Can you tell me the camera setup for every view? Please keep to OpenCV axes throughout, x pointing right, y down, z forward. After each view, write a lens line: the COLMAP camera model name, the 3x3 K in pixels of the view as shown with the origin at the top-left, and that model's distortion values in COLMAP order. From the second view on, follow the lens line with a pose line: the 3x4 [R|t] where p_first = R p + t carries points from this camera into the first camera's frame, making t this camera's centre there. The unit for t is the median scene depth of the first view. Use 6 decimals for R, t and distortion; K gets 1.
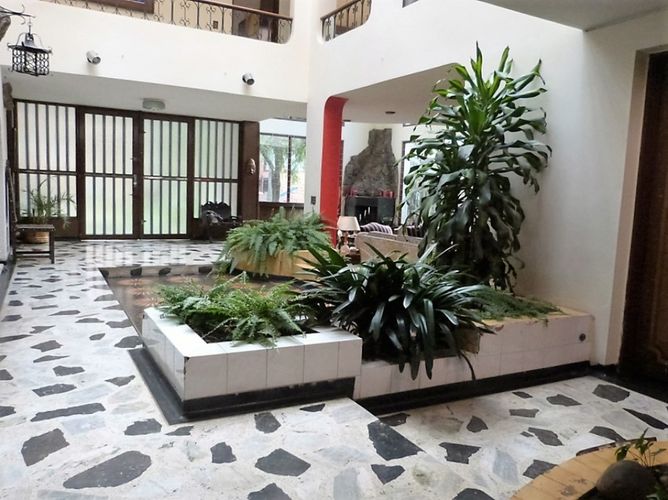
lens RADIAL K [[505.7, 0, 327.5], [0, 505.7, 243.7], [0, 0, 1]] dist [-0.036414, 0.017359]
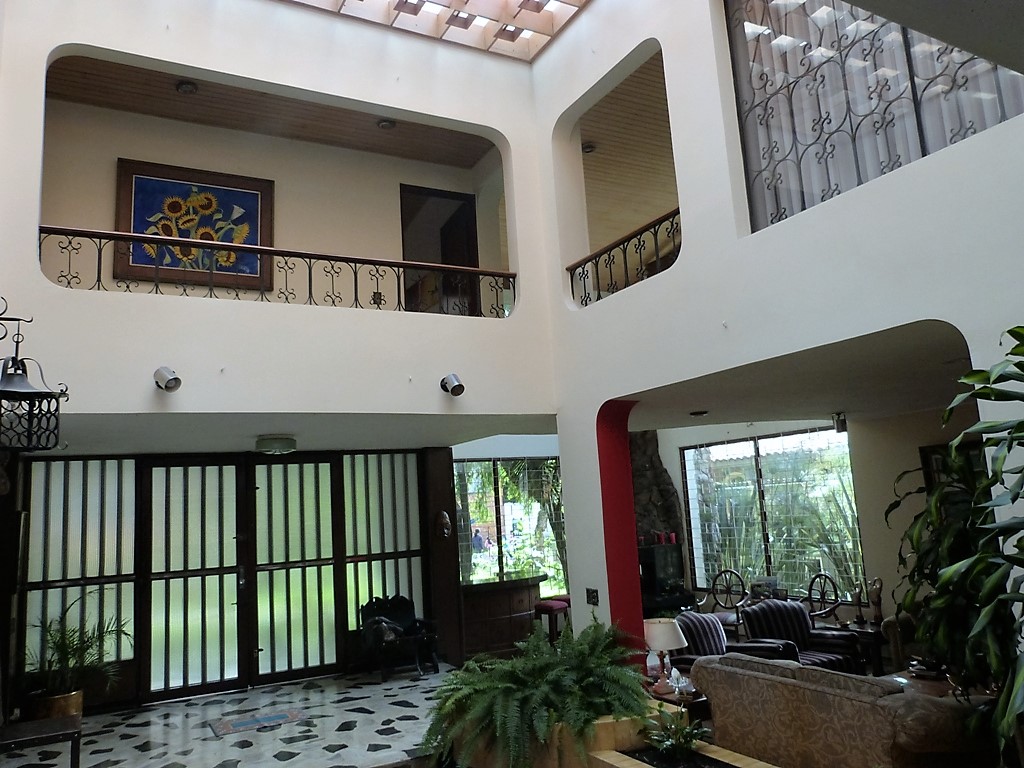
lens RADIAL K [[775.2, 0, 520.0], [0, 775.2, 392.8], [0, 0, 1]] dist [-0.036414, 0.017359]
pose [[0.994471, -0.104755, 0.007362, -0.067435], [0.102949, 0.958682, -0.265199, -0.066613], [0.020723, 0.264491, 0.964166, 0.146440]]
